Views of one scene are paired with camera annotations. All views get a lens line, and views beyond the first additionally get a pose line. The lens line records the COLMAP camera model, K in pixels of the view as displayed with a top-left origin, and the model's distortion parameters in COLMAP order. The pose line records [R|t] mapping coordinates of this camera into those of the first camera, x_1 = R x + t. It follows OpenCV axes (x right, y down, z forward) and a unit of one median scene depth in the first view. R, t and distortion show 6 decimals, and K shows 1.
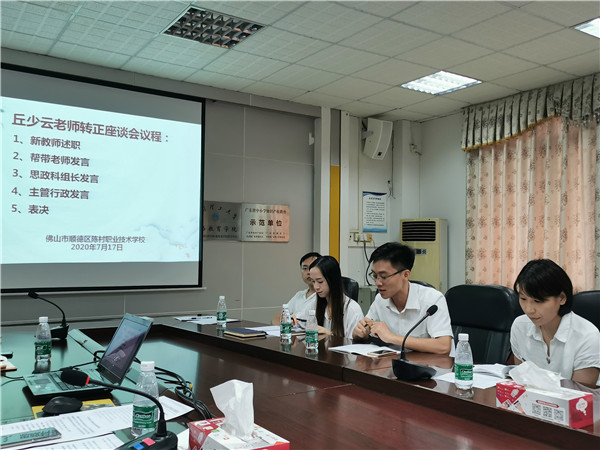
lens RADIAL K [[575.1, 0, 300.0], [0, 575.1, 225.0], [0, 0, 1]] dist [0.049251, -0.018610]
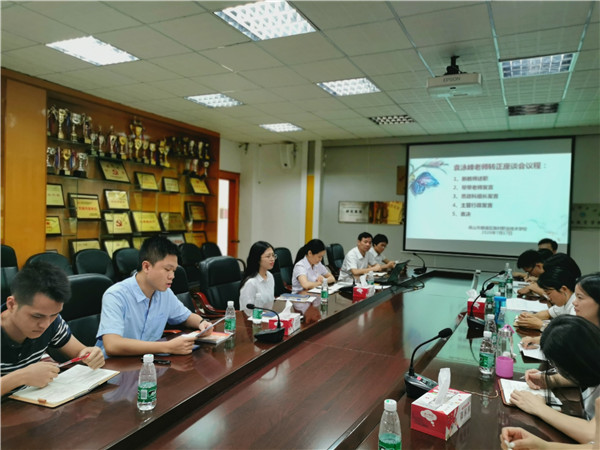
lens RADIAL K [[466.9, 0, 300.0], [0, 466.9, 225.0], [0, 0, 1]] dist [0.047887, -0.002644]
pose [[0.517572, 0.020494, -0.855394, 0.532351], [0.015876, 0.999311, 0.033548, -0.040667], [0.855493, -0.030944, 0.516890, -0.254032]]
